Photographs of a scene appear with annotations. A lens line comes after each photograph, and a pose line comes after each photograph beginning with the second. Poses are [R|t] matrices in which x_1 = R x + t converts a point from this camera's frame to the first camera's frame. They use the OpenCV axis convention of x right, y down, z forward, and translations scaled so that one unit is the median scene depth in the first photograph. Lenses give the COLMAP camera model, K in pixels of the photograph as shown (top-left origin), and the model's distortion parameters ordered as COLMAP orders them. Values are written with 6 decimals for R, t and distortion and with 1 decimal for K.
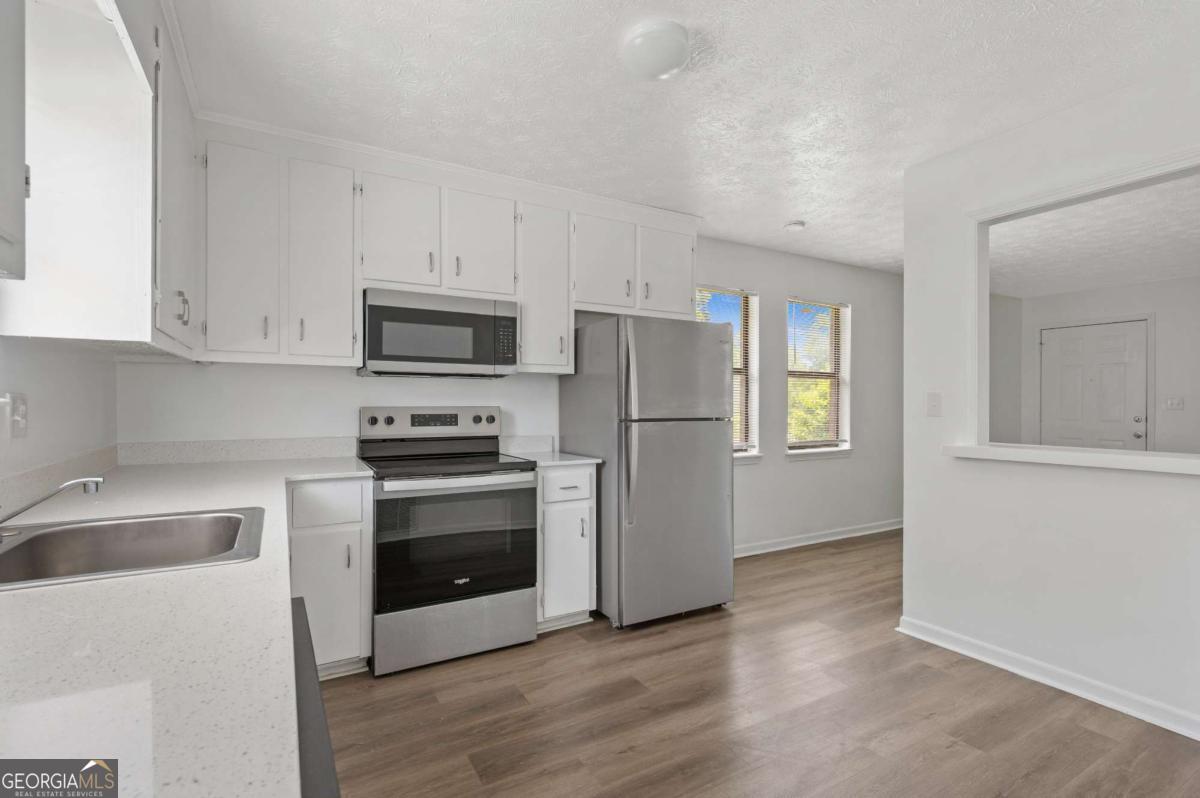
lens RADIAL K [[564.5, 0, 605.1], [0, 564.5, 398.5], [0, 0, 1]] dist [0.002238, 0.000254]
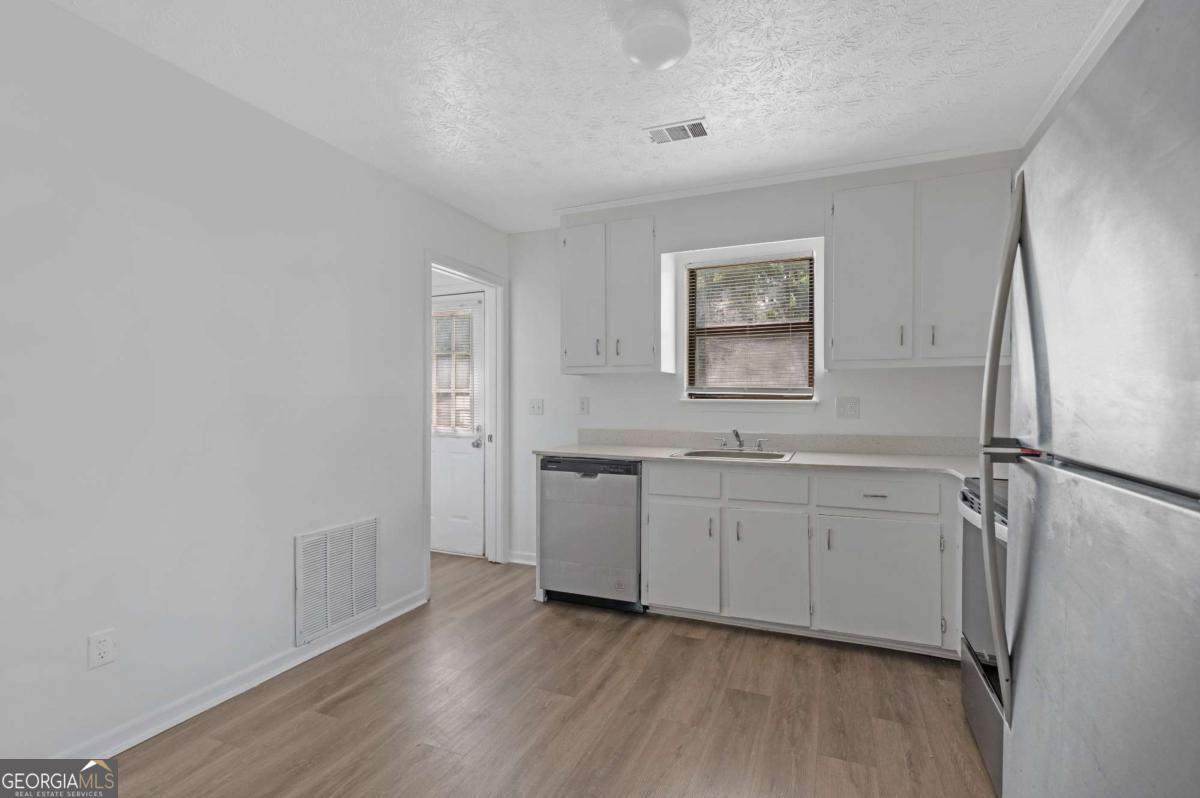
lens RADIAL K [[542.9, 0, 600.0], [0, 542.9, 399.0], [0, 0, 1]] dist [0.001255, 0.000234]
pose [[-0.807004, -0.008046, -0.590491, 0.466094], [-0.003024, 0.999950, -0.009492, 0.010779], [0.590538, -0.005875, -0.806988, 1.100181]]
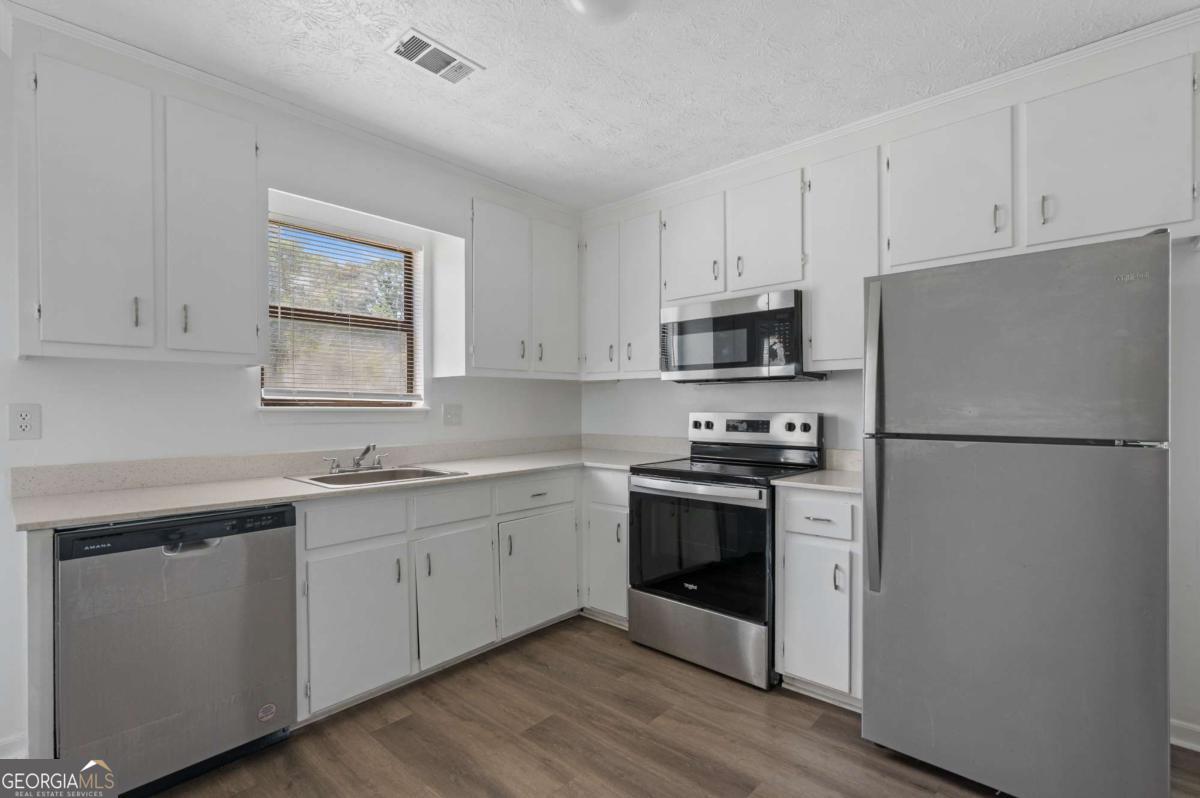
lens RADIAL K [[553.7, 0, 601.6], [0, 553.7, 403.1], [0, 0, 1]] dist [-0.001219, -0.000172]
pose [[0.297742, -0.009485, -0.954599, 0.557151], [0.007093, 0.999945, -0.007723, 0.003763], [0.954620, -0.004471, 0.297793, 0.487034]]
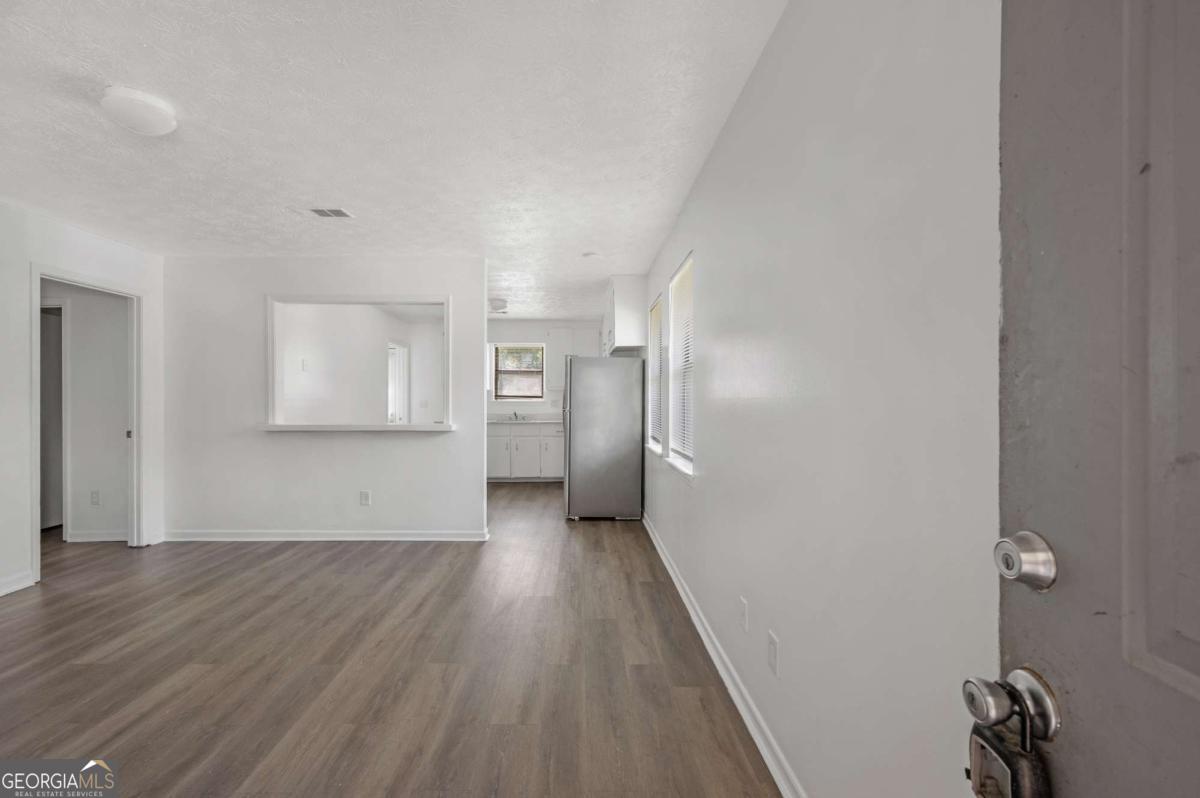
lens RADIAL K [[495.4, 0, 600.0], [0, 495.4, 399.0], [0, 0, 1]] dist [0.000294, 0.000149]
pose [[-0.472614, -0.001693, -0.881268, 1.656251], [0.002691, 0.999991, -0.003365, 0.003143], [0.881265, -0.003962, -0.472605, 1.983667]]
